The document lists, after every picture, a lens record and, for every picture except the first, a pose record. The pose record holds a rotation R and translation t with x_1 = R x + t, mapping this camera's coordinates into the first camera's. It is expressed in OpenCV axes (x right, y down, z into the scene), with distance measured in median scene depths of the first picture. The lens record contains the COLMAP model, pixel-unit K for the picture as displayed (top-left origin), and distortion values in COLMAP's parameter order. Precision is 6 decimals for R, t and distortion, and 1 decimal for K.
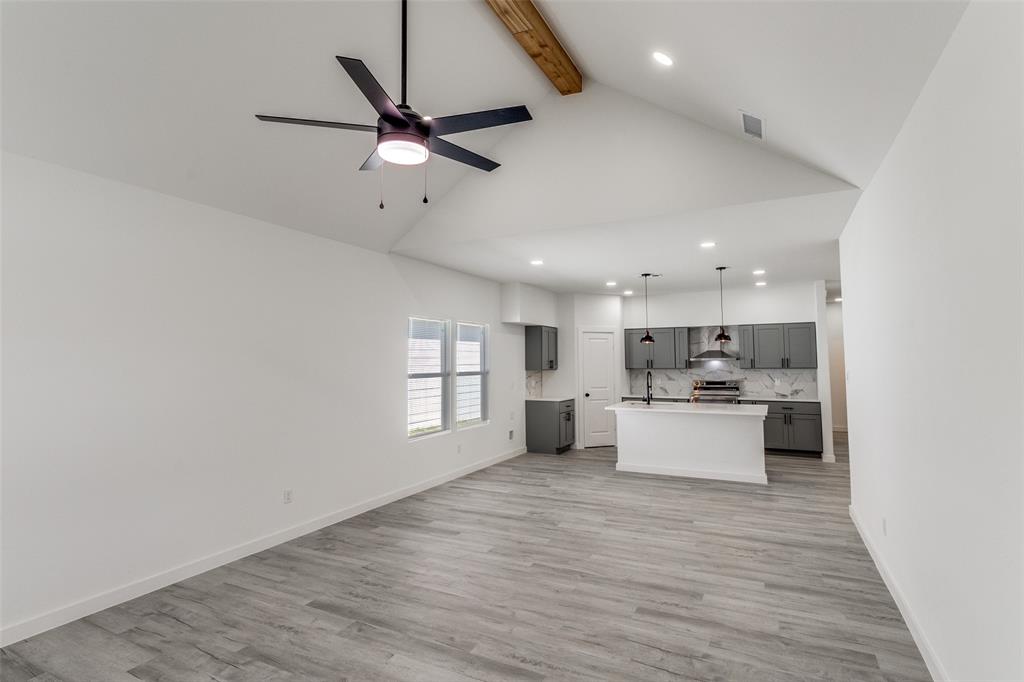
lens RADIAL K [[509.4, 0, 512.1], [0, 509.4, 330.9], [0, 0, 1]] dist [-0.001025, -0.000185]
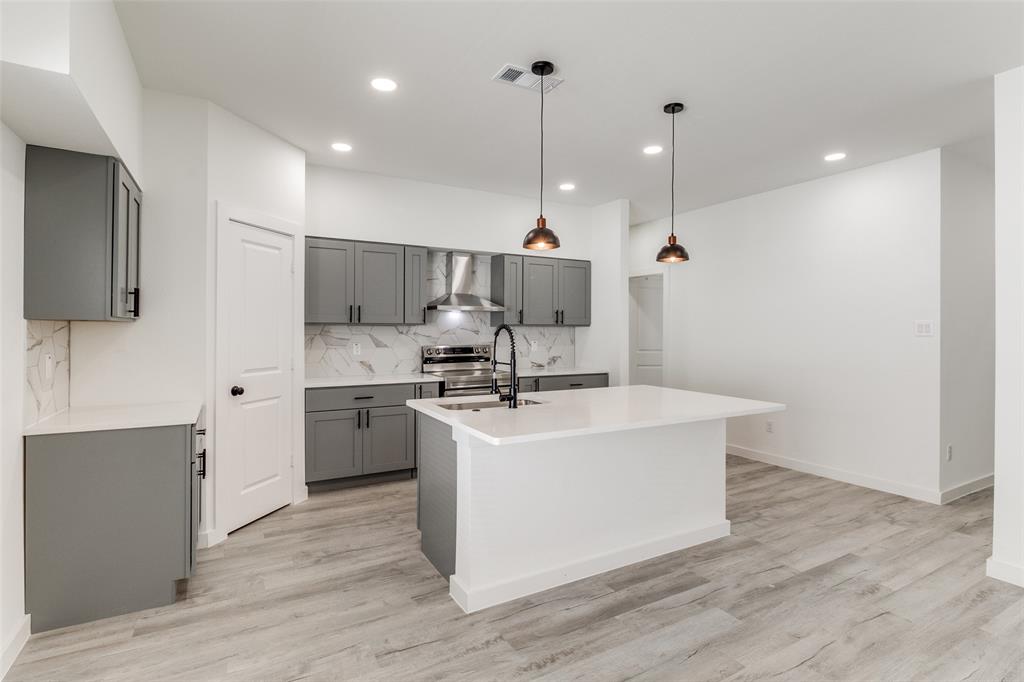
lens RADIAL K [[503.7, 0, 513.1], [0, 503.7, 332.4], [0, 0, 1]] dist [-0.001003, -0.000521]
pose [[0.550897, 0.004423, 0.834562, -0.048592], [-0.061346, 0.997495, 0.035208, 0.059514], [-0.832316, -0.070593, 0.549789, 0.648342]]
